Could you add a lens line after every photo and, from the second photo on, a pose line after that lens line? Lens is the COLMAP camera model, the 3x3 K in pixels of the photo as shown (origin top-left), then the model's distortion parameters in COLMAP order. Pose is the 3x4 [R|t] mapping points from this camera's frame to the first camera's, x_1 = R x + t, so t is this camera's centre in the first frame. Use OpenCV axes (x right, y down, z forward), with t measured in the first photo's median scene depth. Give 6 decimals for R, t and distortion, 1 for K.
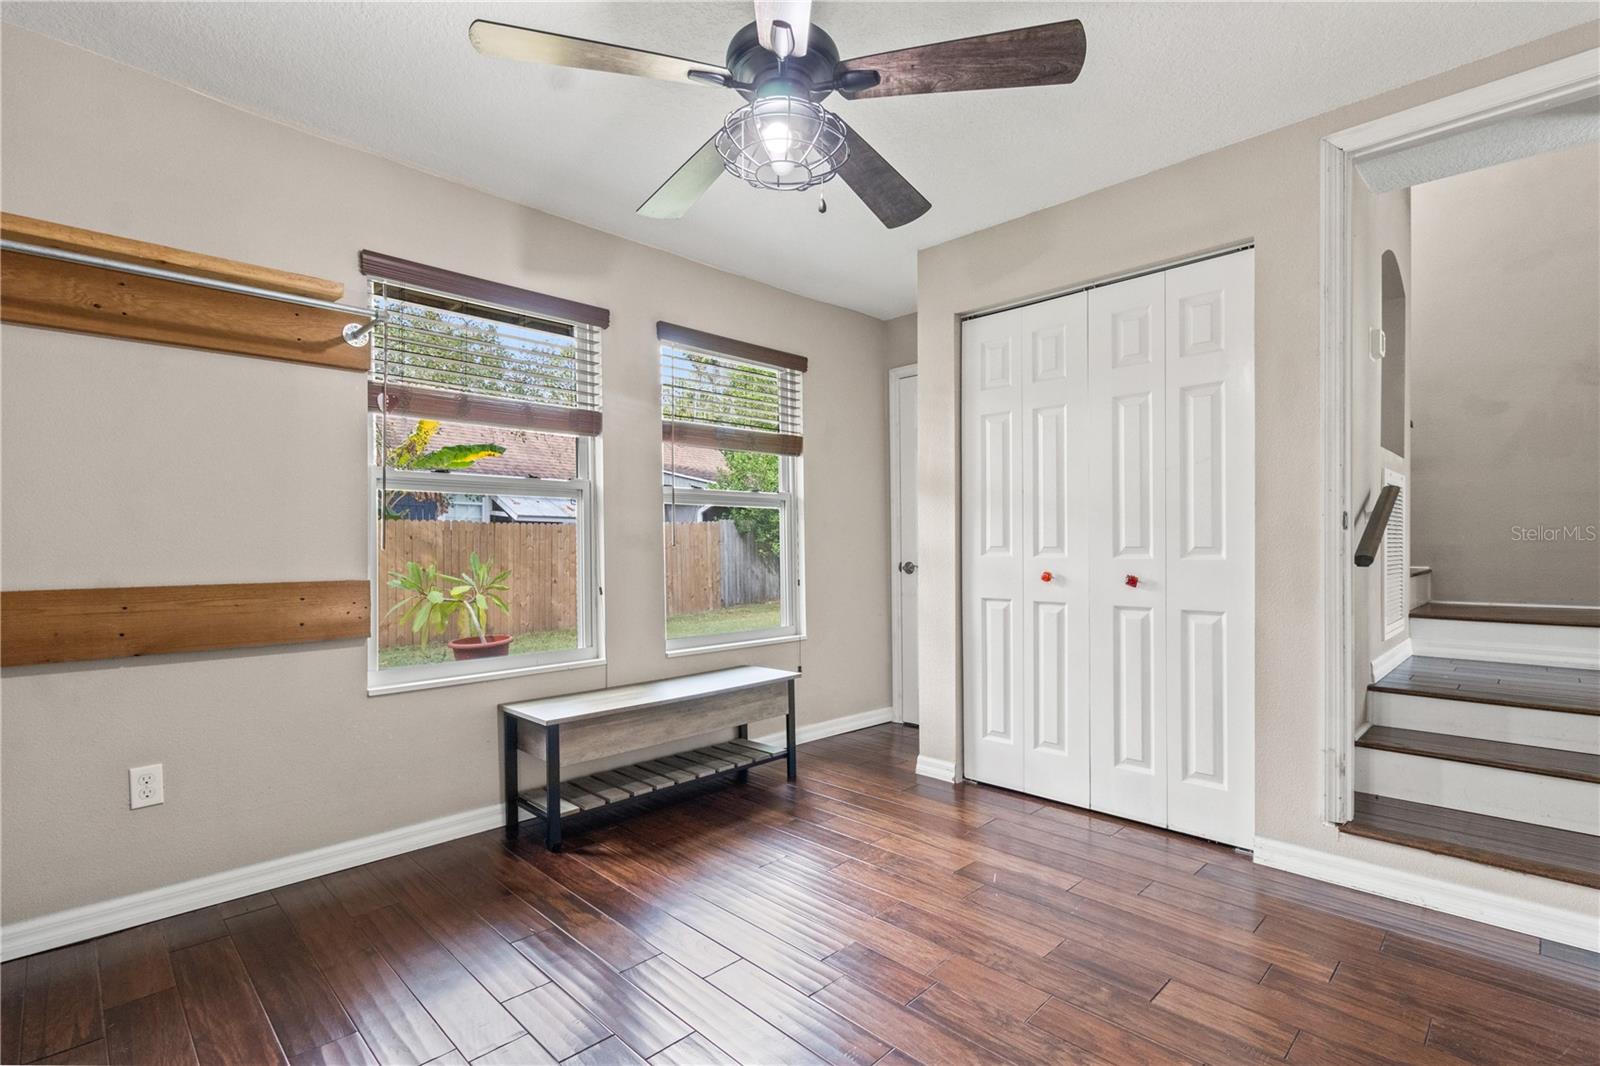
lens RADIAL K [[758.5, 0, 806.9], [0, 758.5, 553.4], [0, 0, 1]] dist [-0.000016, 0.000323]
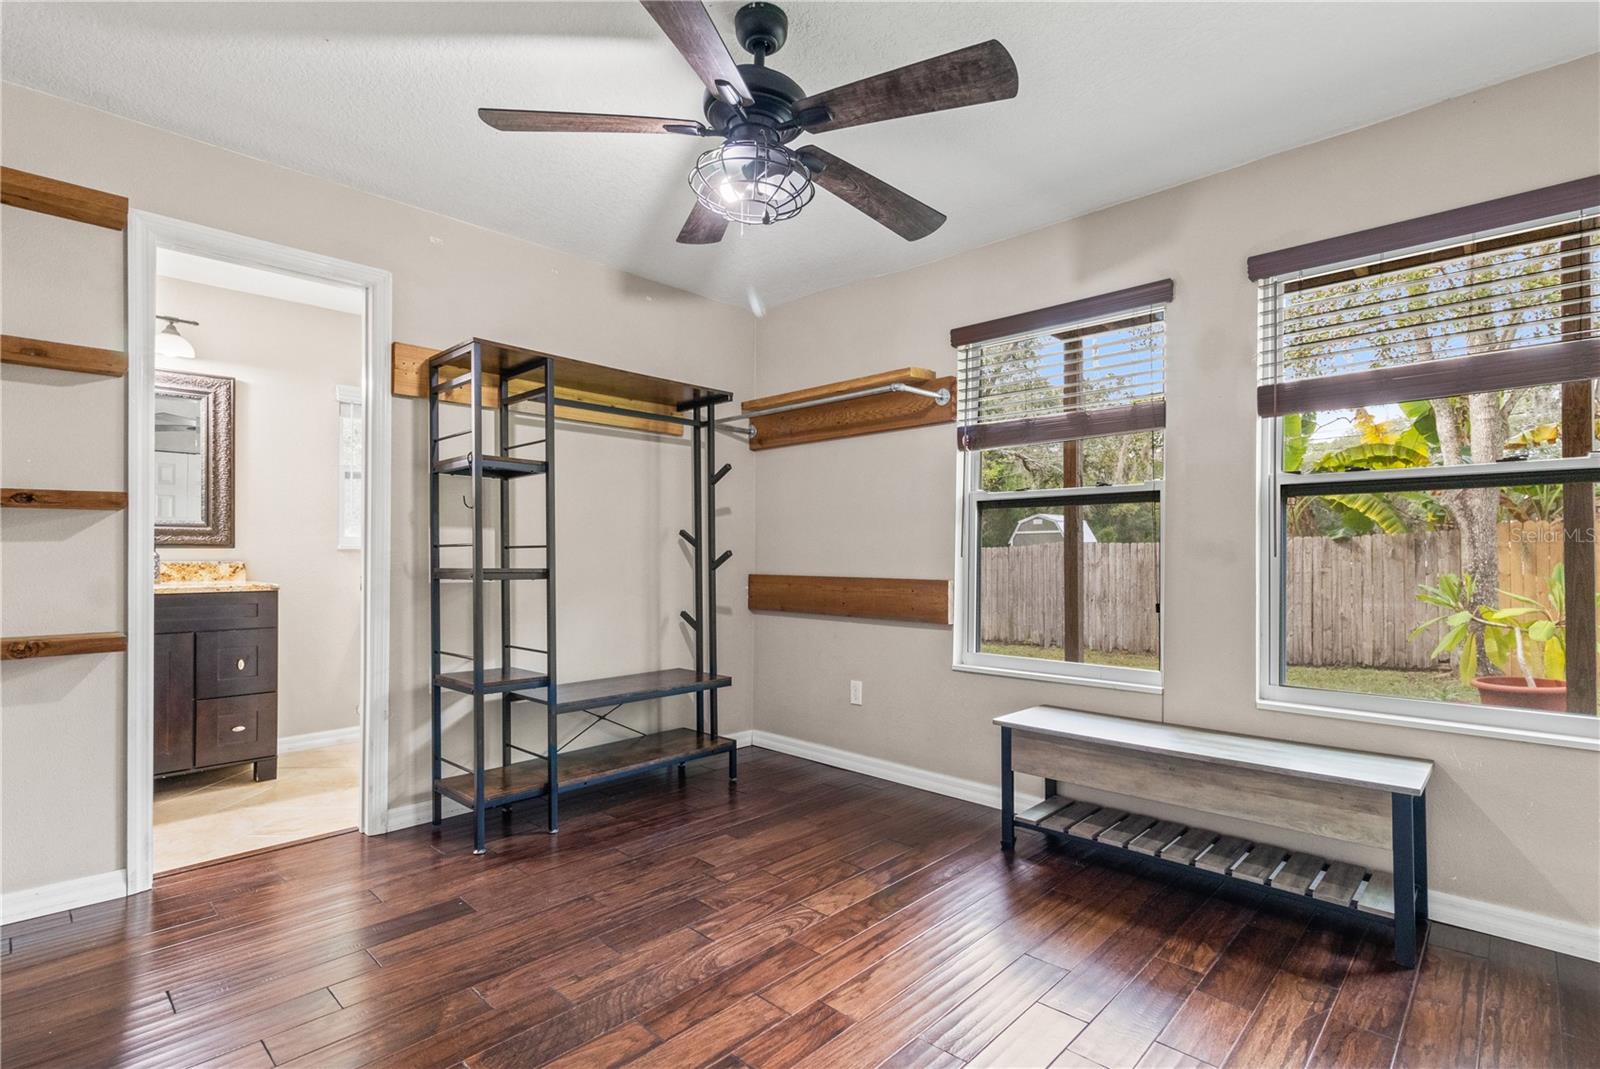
lens RADIAL K [[760.4, 0, 815.3], [0, 760.4, 544.8], [0, 0, 1]] dist [0.001931, 0.000310]
pose [[0.026419, -0.006206, -0.999632, 0.652160], [-0.012735, 0.999897, -0.006545, -0.012975], [0.999570, 0.012904, 0.026338, 0.652945]]
